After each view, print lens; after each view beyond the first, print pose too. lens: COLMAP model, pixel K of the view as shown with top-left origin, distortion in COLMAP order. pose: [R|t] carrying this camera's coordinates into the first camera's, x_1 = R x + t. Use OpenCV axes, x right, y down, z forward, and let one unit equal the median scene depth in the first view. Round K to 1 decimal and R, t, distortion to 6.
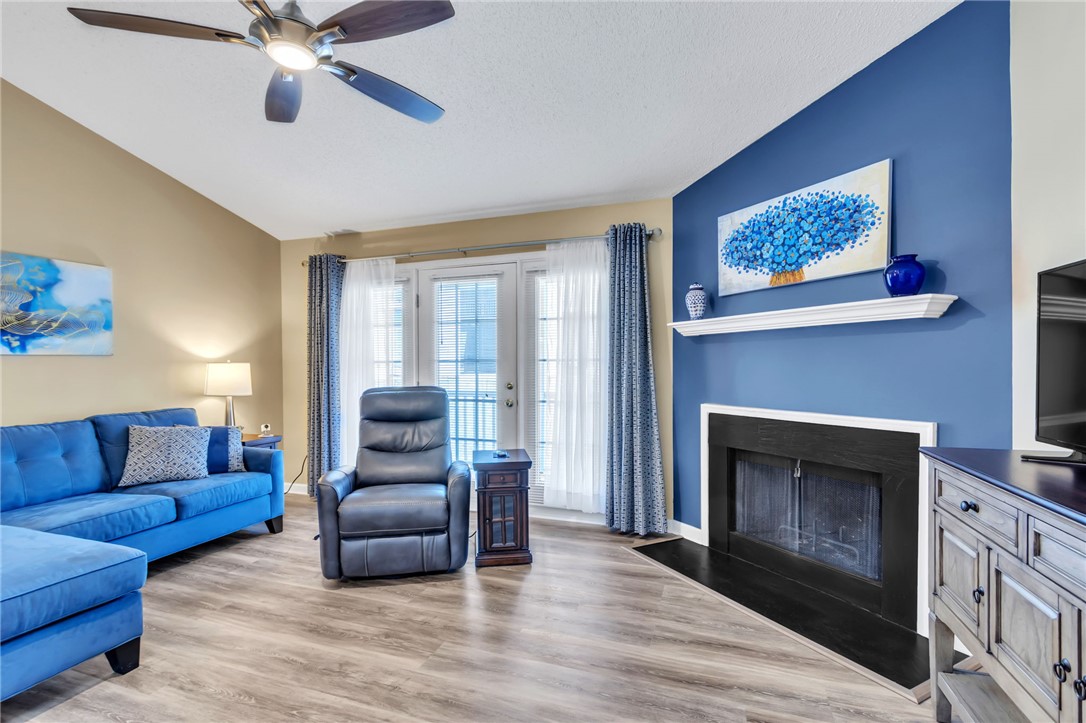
lens RADIAL K [[502.7, 0, 539.5], [0, 502.7, 376.5], [0, 0, 1]] dist [0.001595, 0.000084]
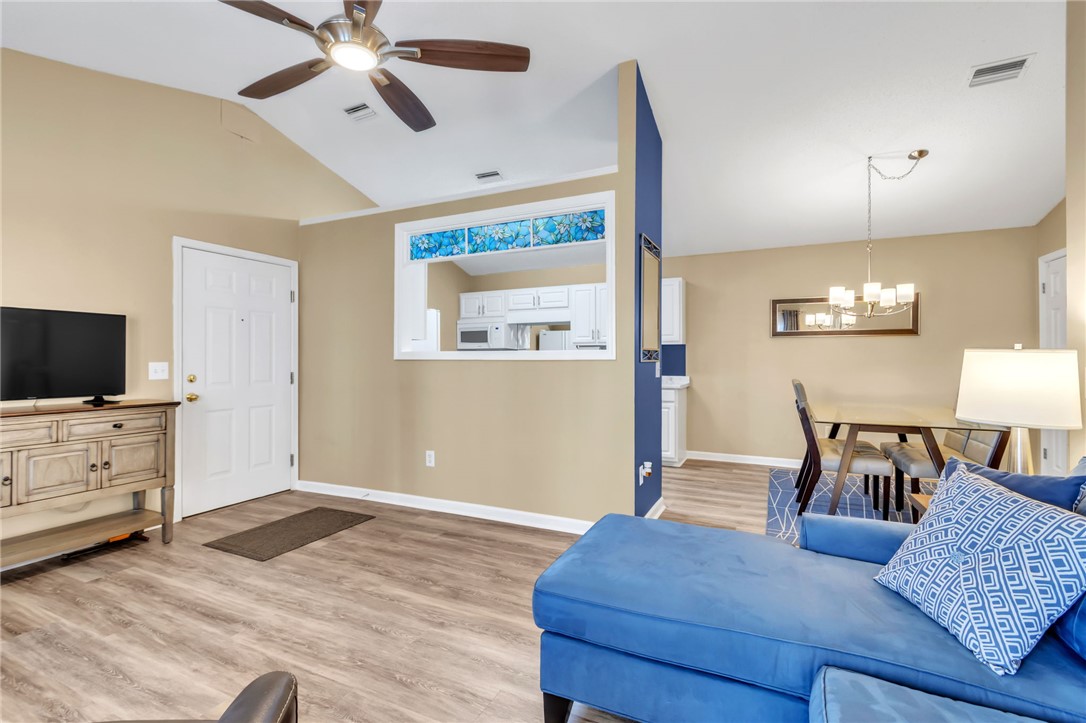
lens RADIAL K [[497.3, 0, 540.4], [0, 497.3, 357.5], [0, 0, 1]] dist [0.001111, -0.000205]
pose [[-0.994971, 0.004926, 0.100045, -0.560846], [0.006974, 0.999773, 0.020130, -0.021023], [-0.099923, 0.020727, -0.994779, 1.146220]]
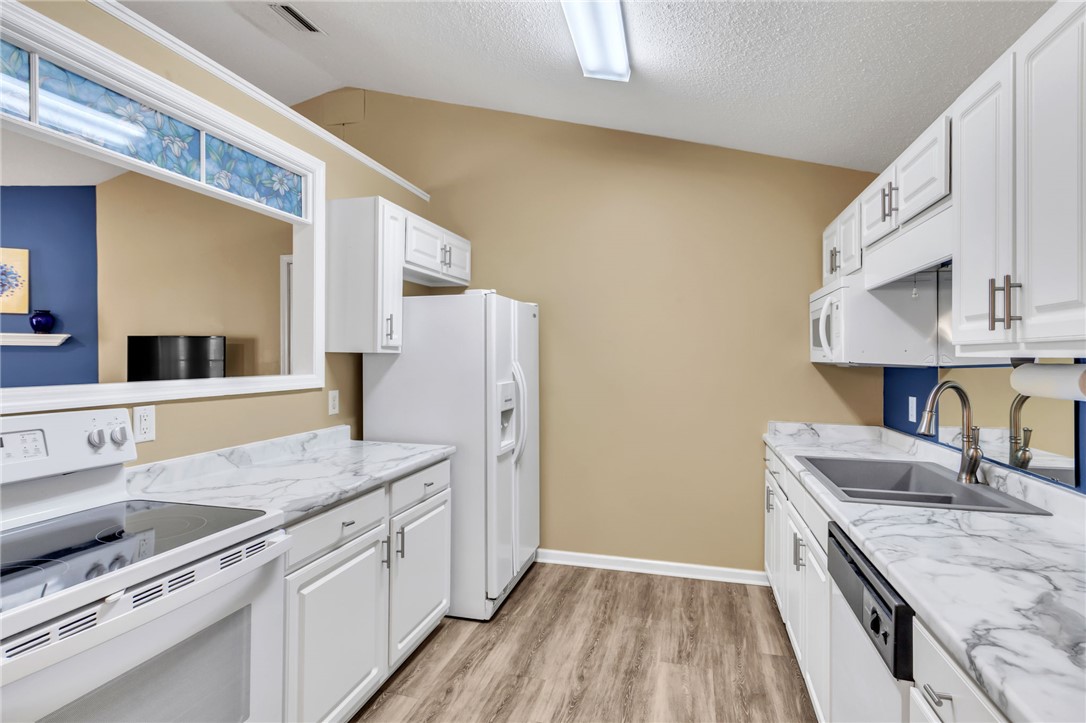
lens RADIAL K [[560.4, 0, 543.7], [0, 560.4, 351.3], [0, 0, 1]] dist [-0.002212, -0.000865]
pose [[-0.083727, 0.009351, 0.996445, -0.970029], [0.015252, 0.999851, -0.008102, -0.035595], [-0.996372, 0.014519, -0.083858, -0.416422]]
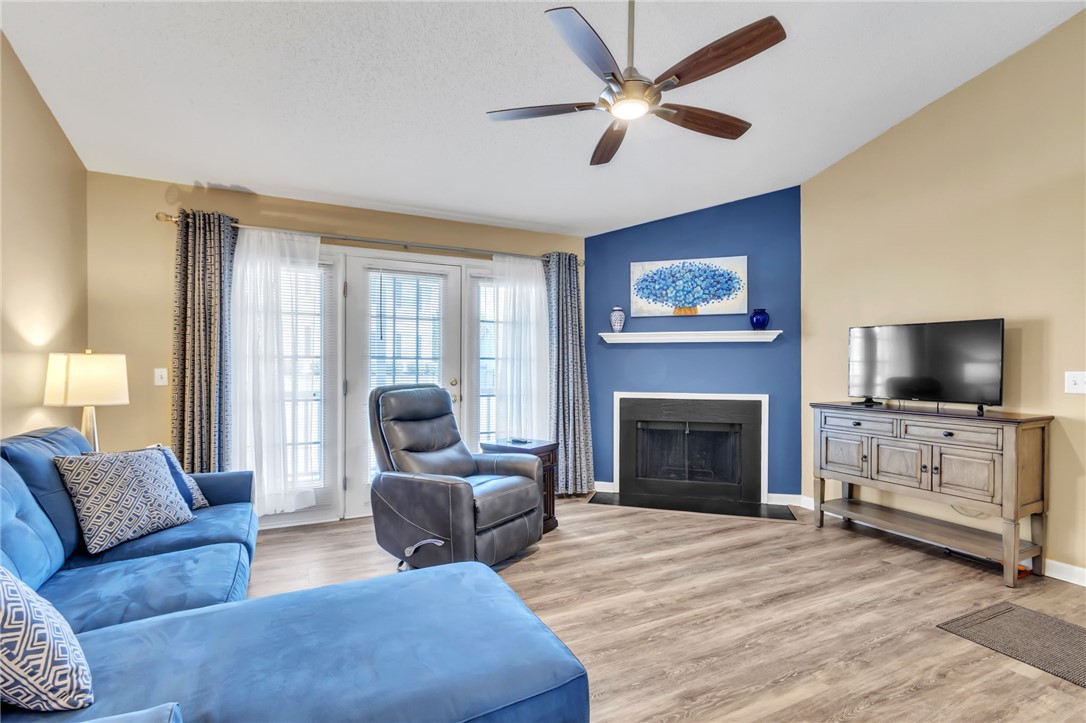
lens RADIAL K [[503.3, 0, 541.2], [0, 503.3, 371.3], [0, 0, 1]] dist [0.002381, -0.000846]
pose [[0.697530, -0.001023, 0.716555, -0.875894], [0.007775, 0.999951, -0.006141, 0.004507], [-0.716513, 0.009855, 0.697504, 0.175389]]
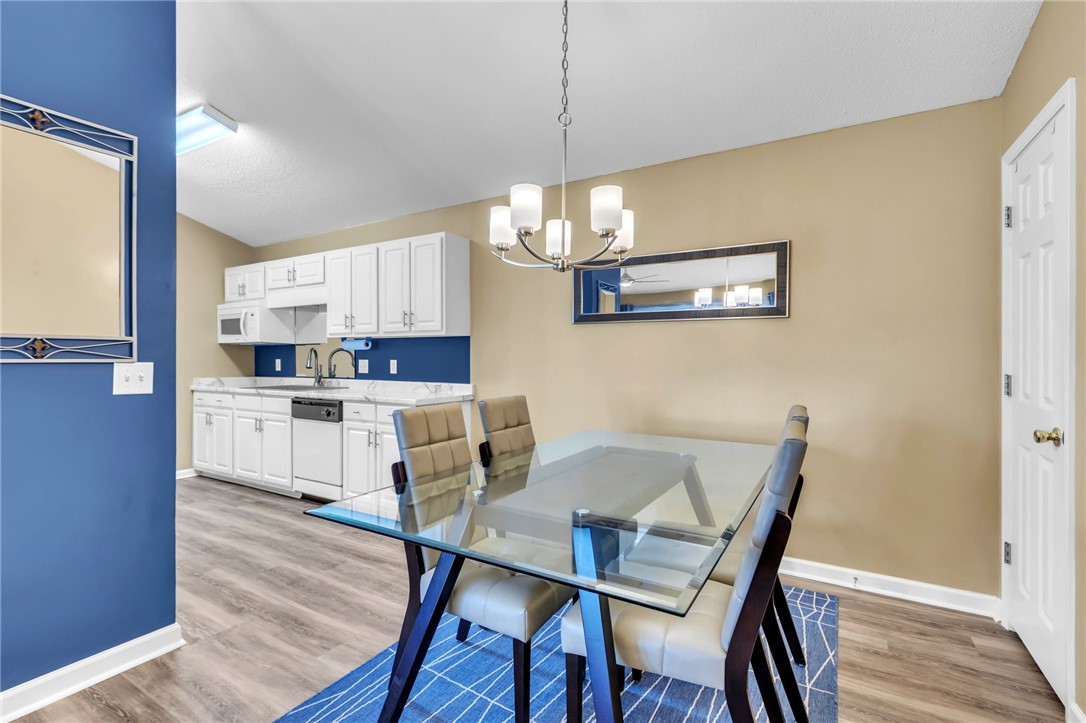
lens RADIAL K [[497.3, 0, 540.4], [0, 497.3, 357.5], [0, 0, 1]] dist [0.001111, -0.000205]
pose [[-0.980656, 0.000591, 0.195738, -1.339894], [0.005103, 0.999733, 0.022552, -0.001481], [-0.195672, 0.023115, -0.980397, 0.405202]]
